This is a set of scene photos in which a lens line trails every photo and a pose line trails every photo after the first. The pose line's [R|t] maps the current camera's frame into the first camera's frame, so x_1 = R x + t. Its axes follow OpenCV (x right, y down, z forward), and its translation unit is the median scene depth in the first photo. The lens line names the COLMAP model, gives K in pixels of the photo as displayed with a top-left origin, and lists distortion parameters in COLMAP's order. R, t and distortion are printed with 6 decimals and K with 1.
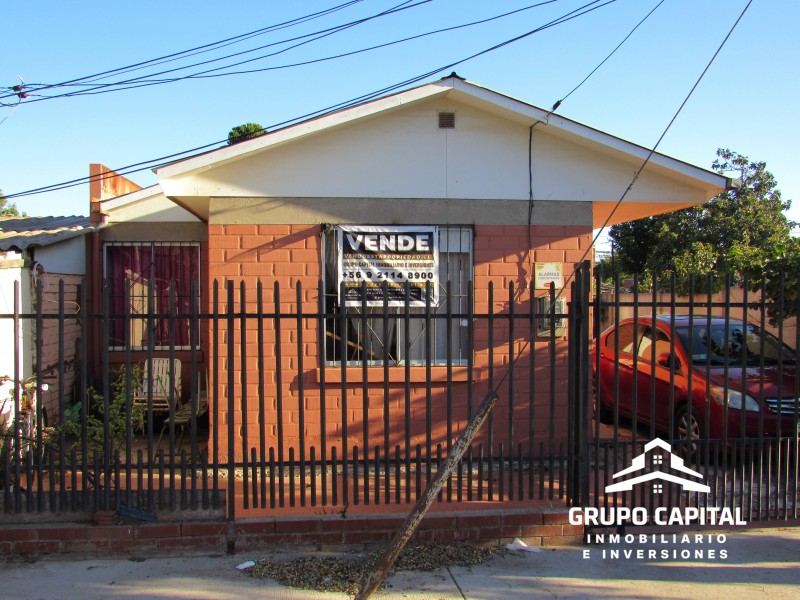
lens RADIAL K [[814.2, 0, 358.6], [0, 814.2, 357.2], [0, 0, 1]] dist [-0.050485, 0.000000]
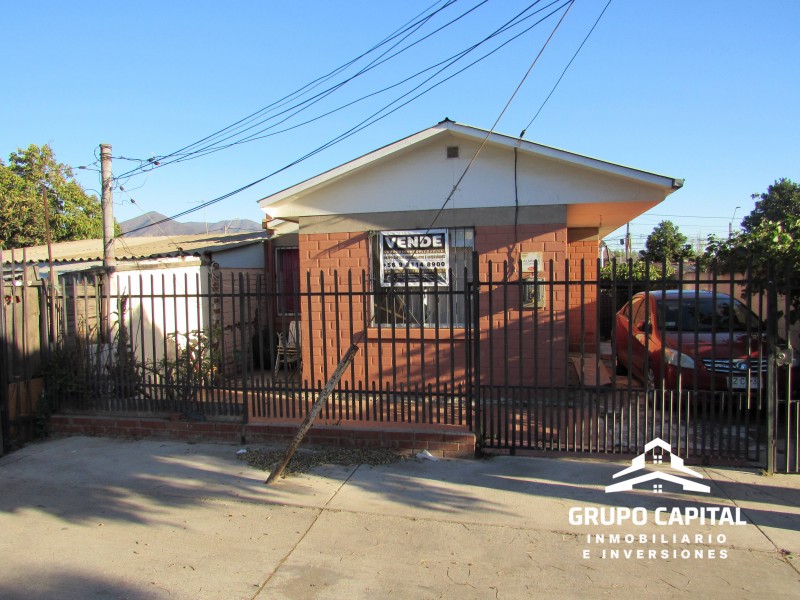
lens RADIAL K [[571.5, 0, 393.1], [0, 571.5, 338.4], [0, 0, 1]] dist [-0.042700, 0.030424]
pose [[0.944035, 0.018020, -0.329352, 0.339083], [-0.008344, 0.999492, 0.030771, -0.001314], [0.329739, -0.026301, 0.943706, 0.033708]]
